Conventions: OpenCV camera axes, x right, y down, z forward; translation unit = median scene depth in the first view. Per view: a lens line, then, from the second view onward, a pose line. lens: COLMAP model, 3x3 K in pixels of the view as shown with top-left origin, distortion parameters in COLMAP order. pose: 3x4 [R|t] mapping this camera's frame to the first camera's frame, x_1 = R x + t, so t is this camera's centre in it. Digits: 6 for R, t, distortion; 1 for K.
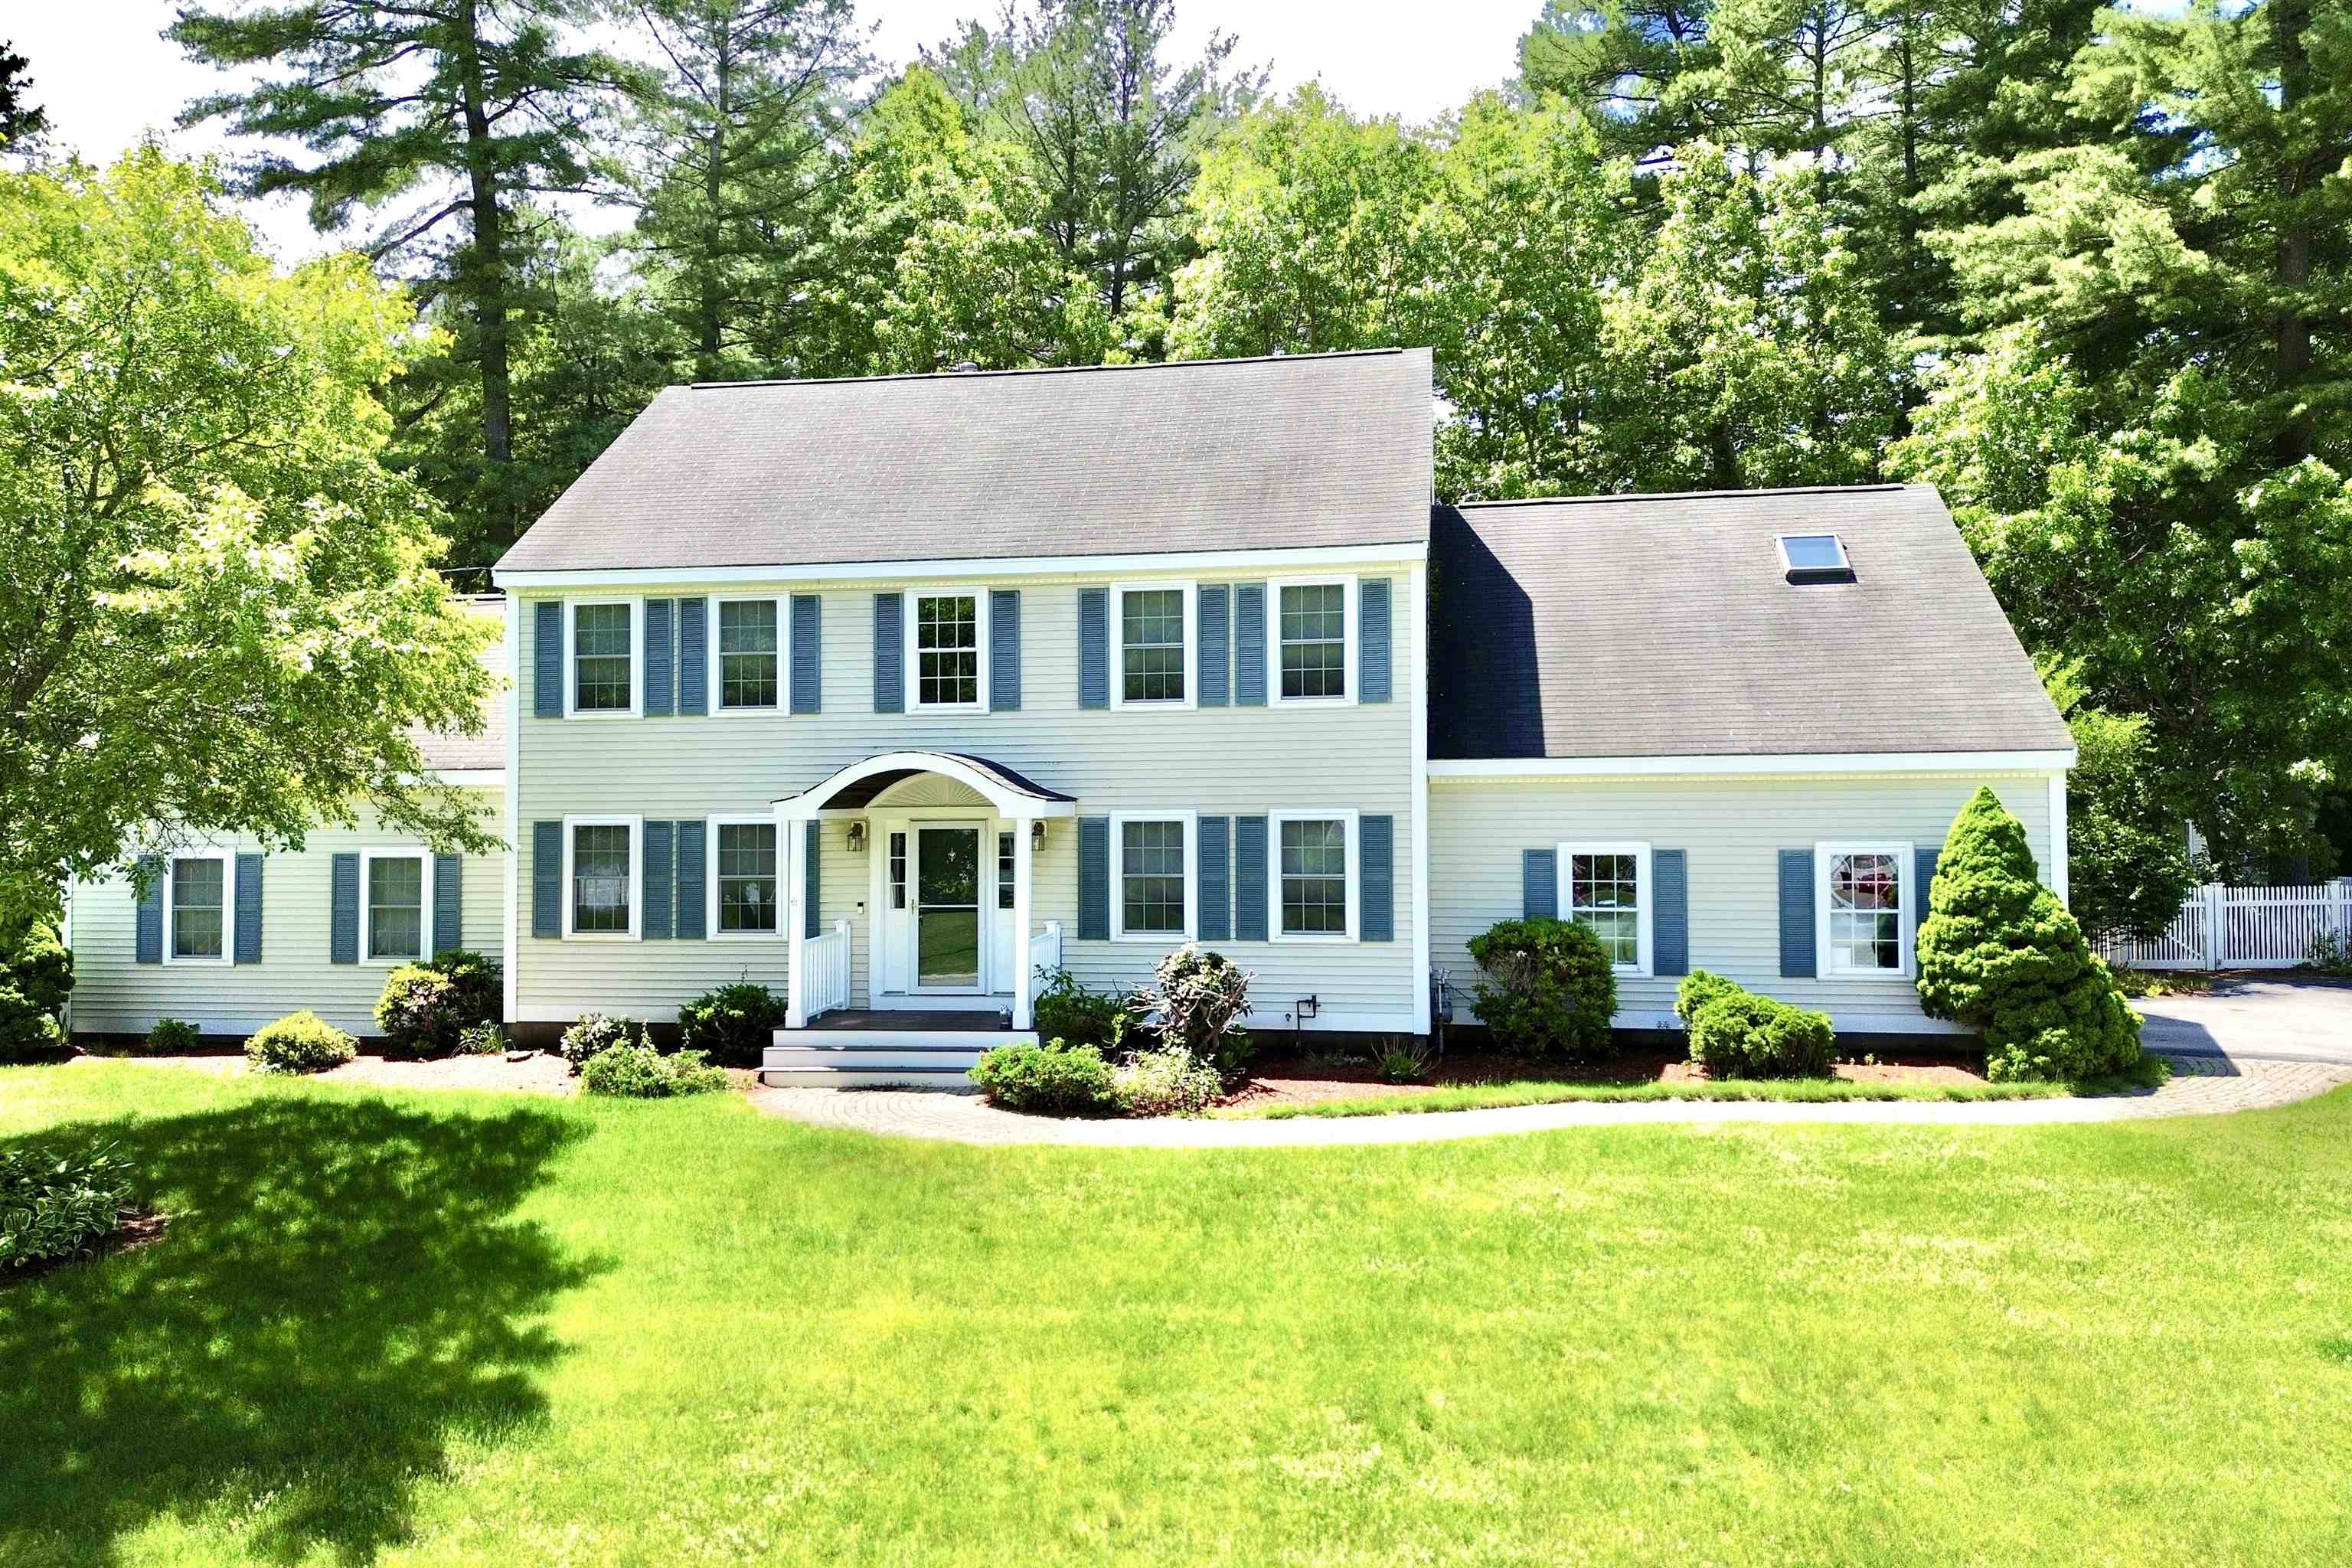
lens RADIAL K [[1691.0, 0, 1176.0], [0, 1691.0, 784.0], [0, 0, 1]] dist [0.099368, -0.112761]
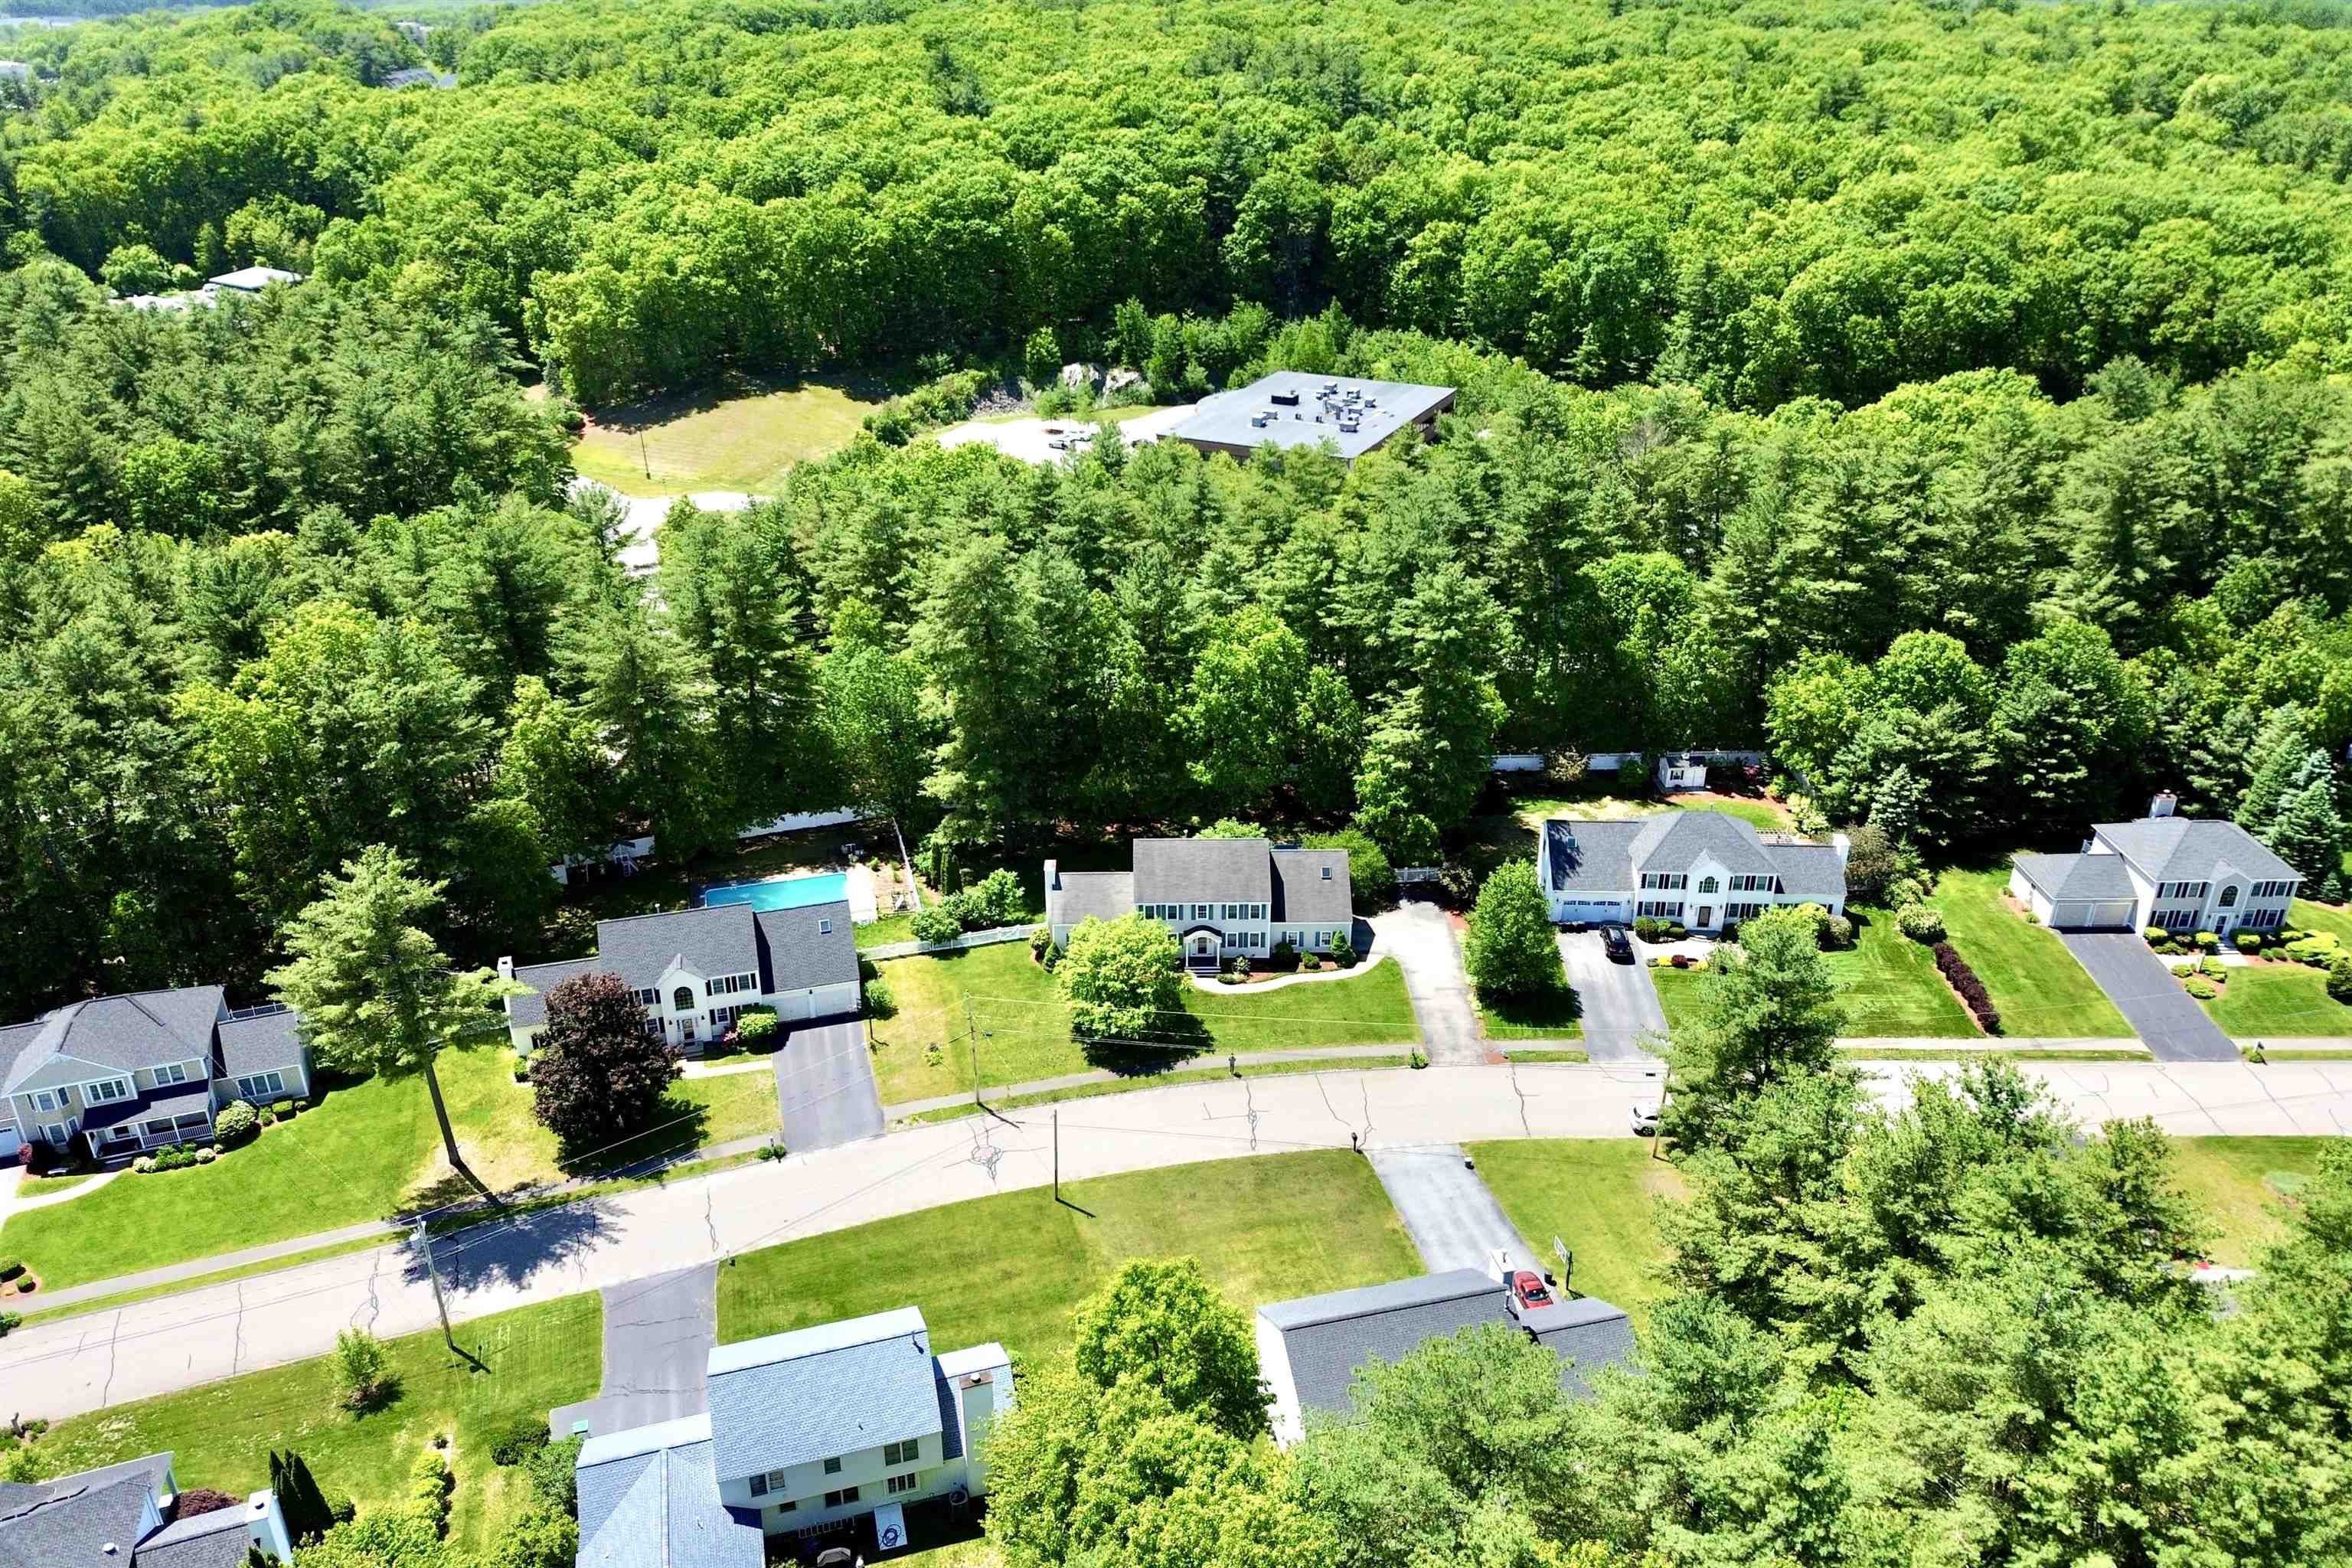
lens RADIAL K [[1691.0, 0, 1176.0], [0, 1691.0, 784.0], [0, 0, 1]] dist [0.099368, -0.112761]
pose [[0.982595, -0.072992, 0.170820, -1.419924], [-0.015063, 0.885231, 0.464908, -3.857232], [-0.185149, -0.459390, 0.868724, -4.876747]]
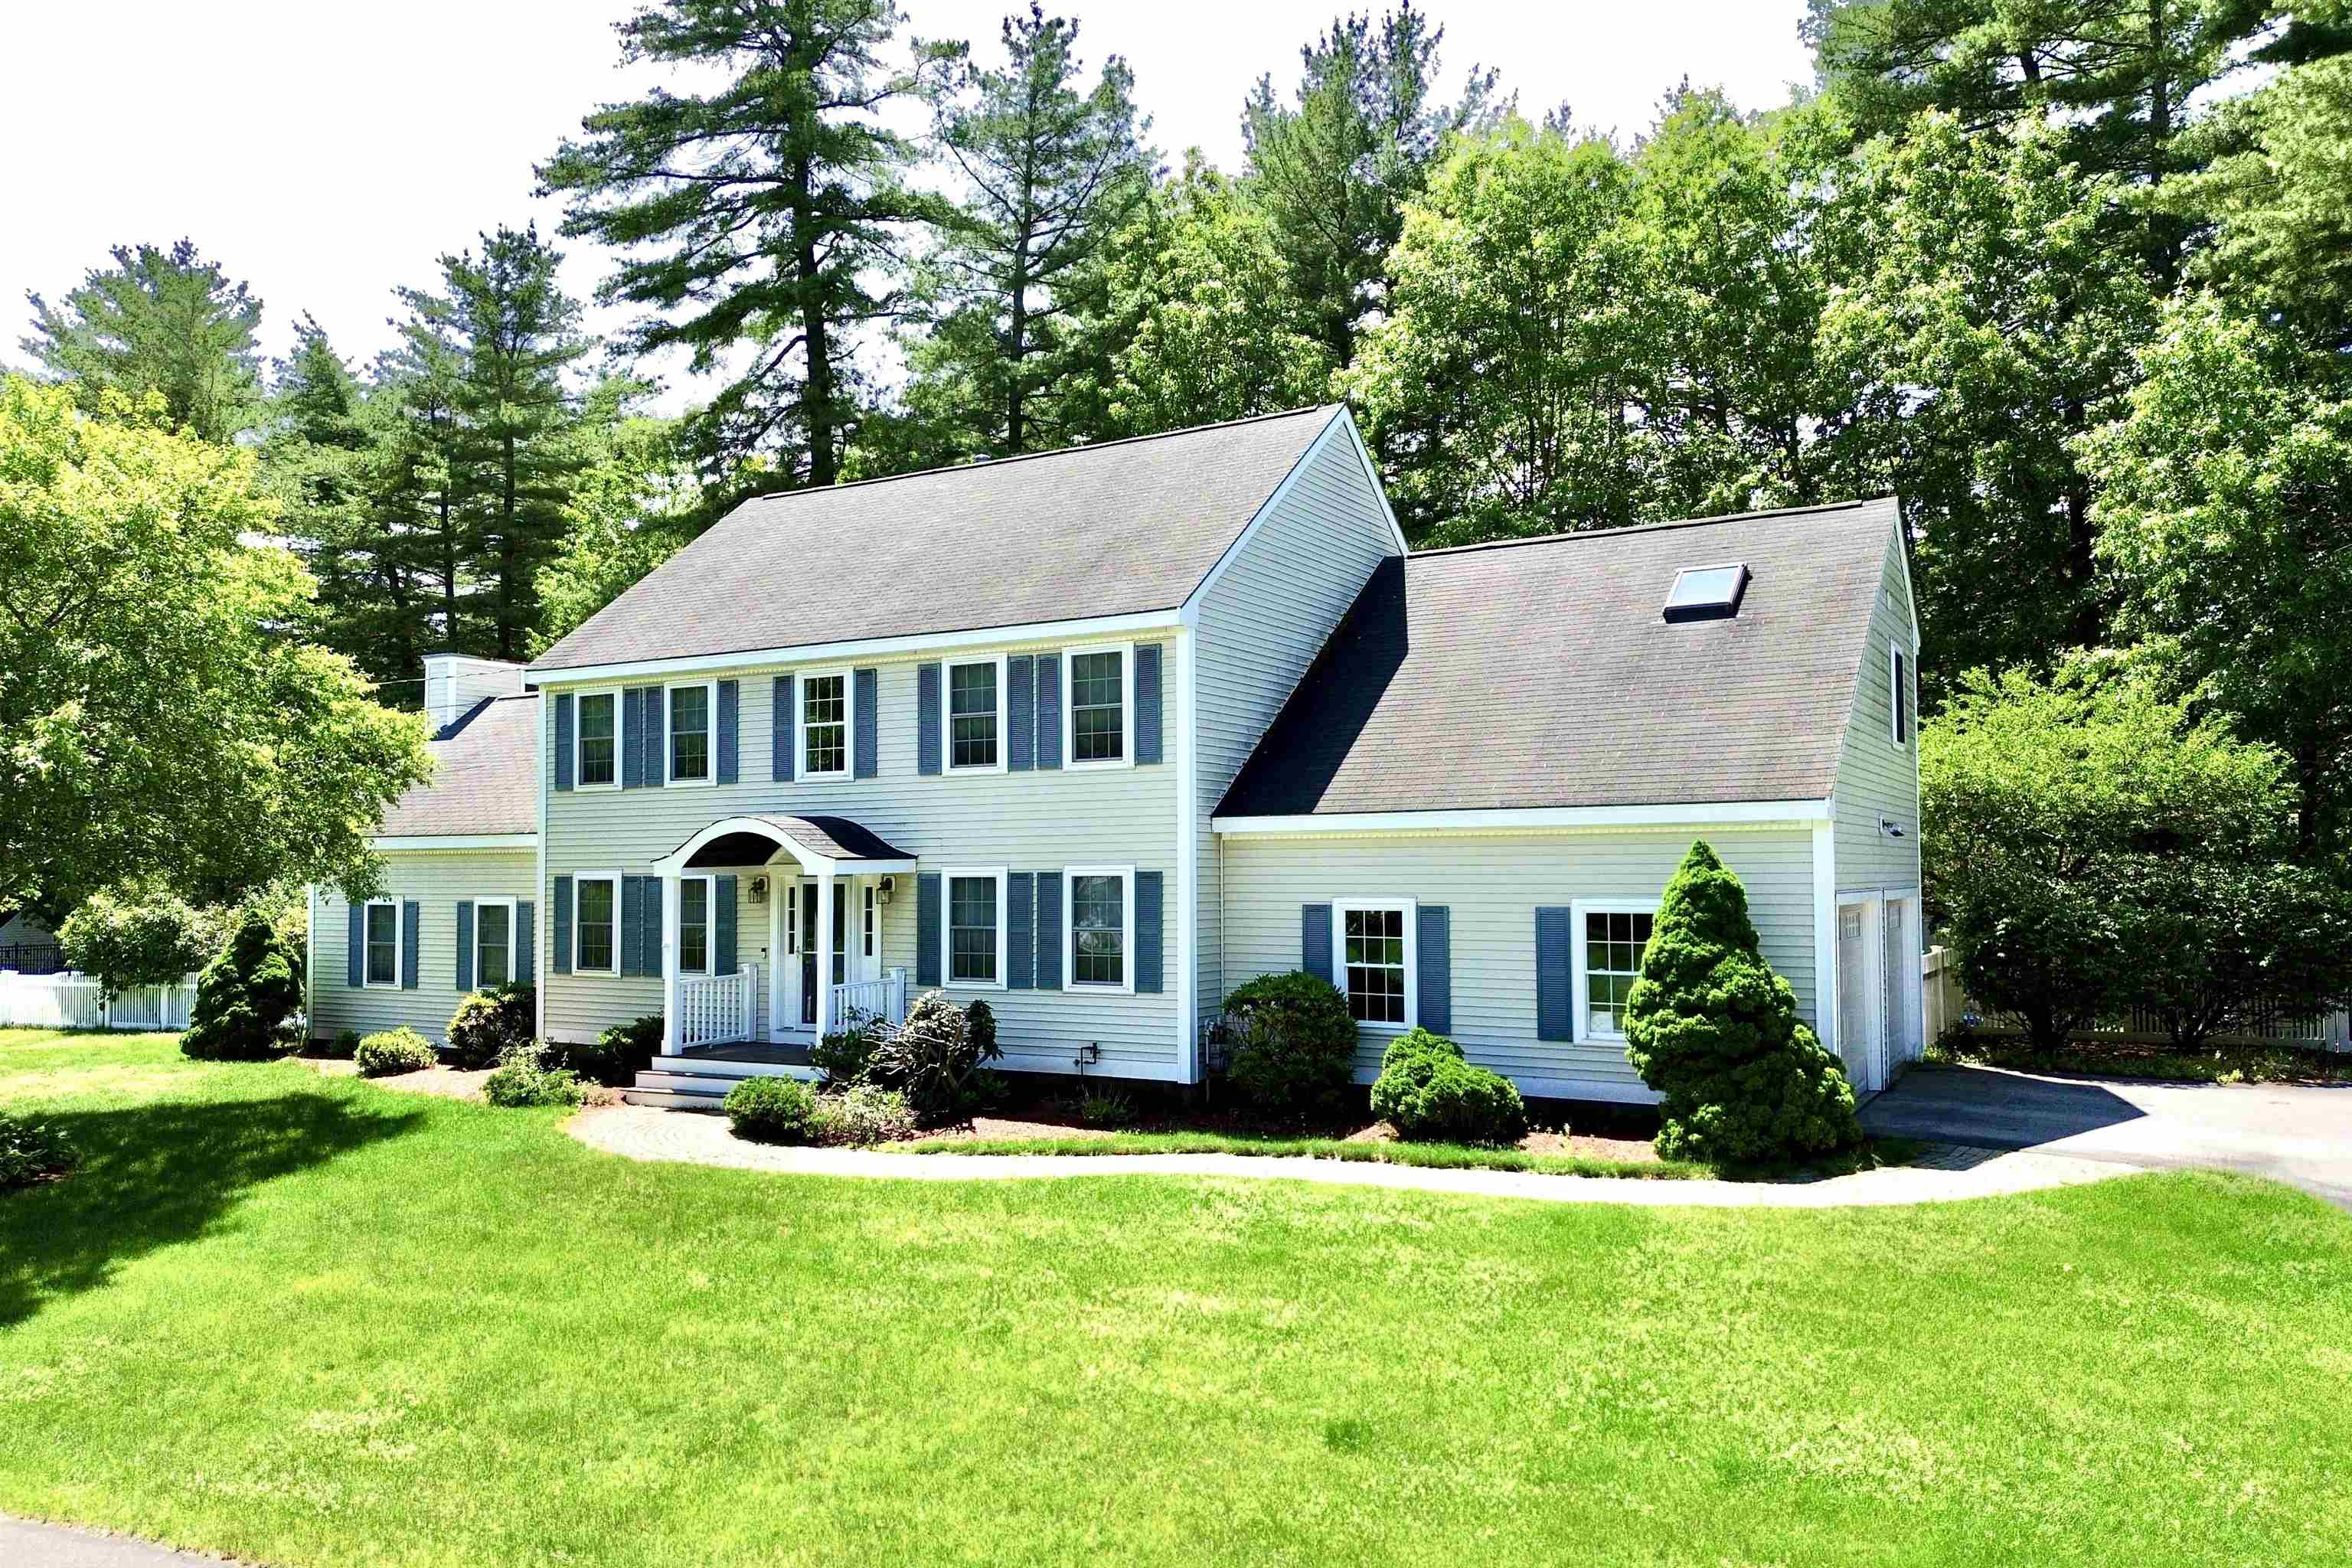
lens RADIAL K [[1694.7, 0, 1173.6], [0, 1694.7, 827.5], [0, 0, 1]] dist [0.054889, -0.004056]
pose [[0.932097, -0.010123, -0.362068, 0.498454], [0.010614, 0.999943, -0.000634, -0.007648], [0.362054, -0.003252, 0.932151, 0.037795]]
